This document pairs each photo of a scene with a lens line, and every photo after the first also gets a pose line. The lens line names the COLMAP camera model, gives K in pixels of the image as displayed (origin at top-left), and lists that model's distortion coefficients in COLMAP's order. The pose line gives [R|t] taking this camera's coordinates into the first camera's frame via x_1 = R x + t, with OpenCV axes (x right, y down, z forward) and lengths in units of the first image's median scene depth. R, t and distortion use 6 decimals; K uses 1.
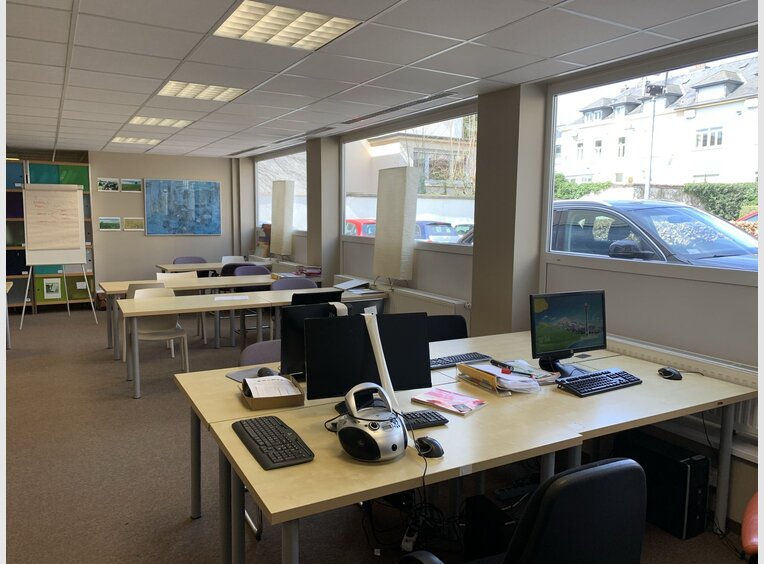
lens RADIAL K [[574.3, 0, 382.0], [0, 574.3, 282.0], [0, 0, 1]] dist [0.010935, 0.005280]
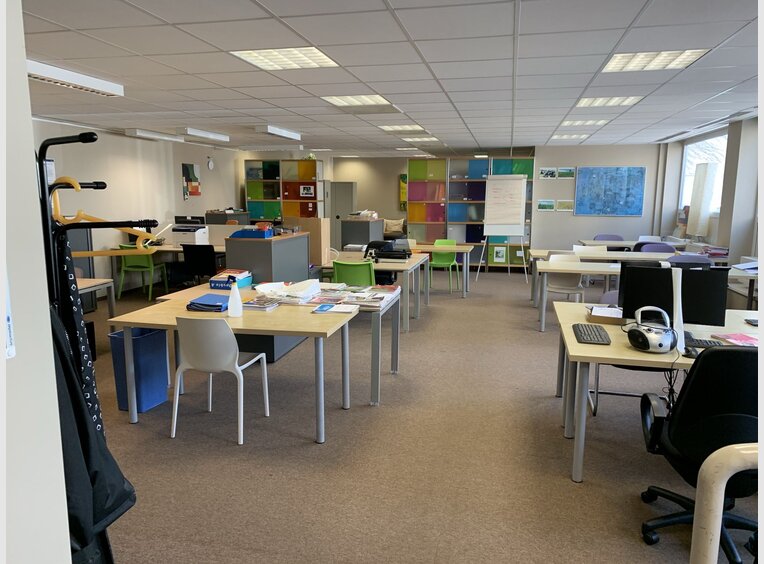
lens RADIAL K [[562.5, 0, 382.0], [0, 562.5, 282.0], [0, 0, 1]] dist [-0.001598, -0.000762]
pose [[0.738243, 0.095418, -0.667752, 0.092888], [-0.073239, 0.995431, 0.061270, 0.014795], [0.670547, 0.003674, 0.741858, -0.131346]]
